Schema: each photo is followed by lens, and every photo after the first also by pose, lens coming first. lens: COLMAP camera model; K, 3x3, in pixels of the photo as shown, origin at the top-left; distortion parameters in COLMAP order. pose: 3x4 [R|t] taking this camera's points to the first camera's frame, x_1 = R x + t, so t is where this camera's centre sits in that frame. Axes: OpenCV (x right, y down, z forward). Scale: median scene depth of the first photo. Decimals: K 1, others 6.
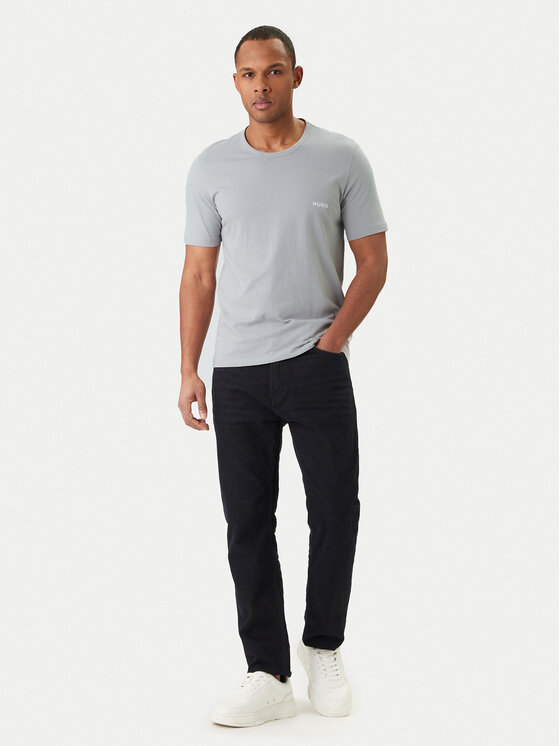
lens RADIAL K [[1484.2, 0, 280.6], [0, 1484.2, 371.5], [0, 0, 1]] dist [-0.012064, 0.000000]
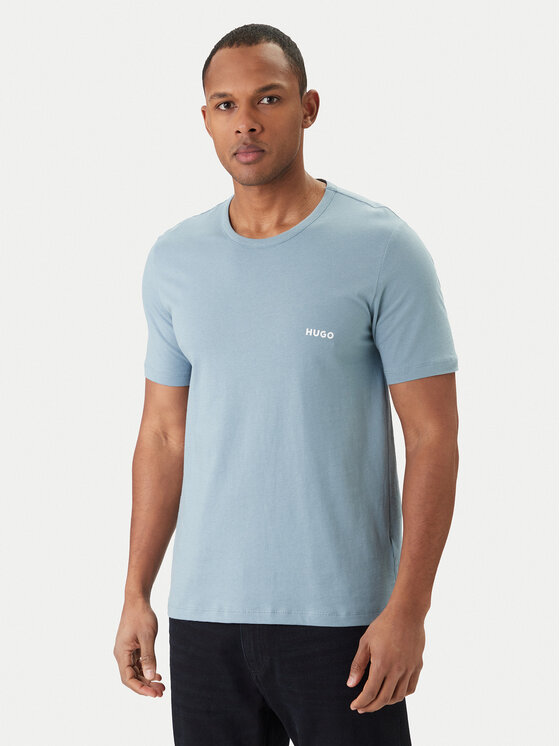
lens RADIAL K [[1624.8, 0, 278.7], [0, 1624.8, 366.7], [0, 0, 1]] dist [0.800997, 0.000000]
pose [[0.998807, -0.011832, -0.047379, 0.029750], [0.008502, 0.997519, -0.069879, -0.048170], [0.048088, 0.069393, 0.996430, 0.340090]]
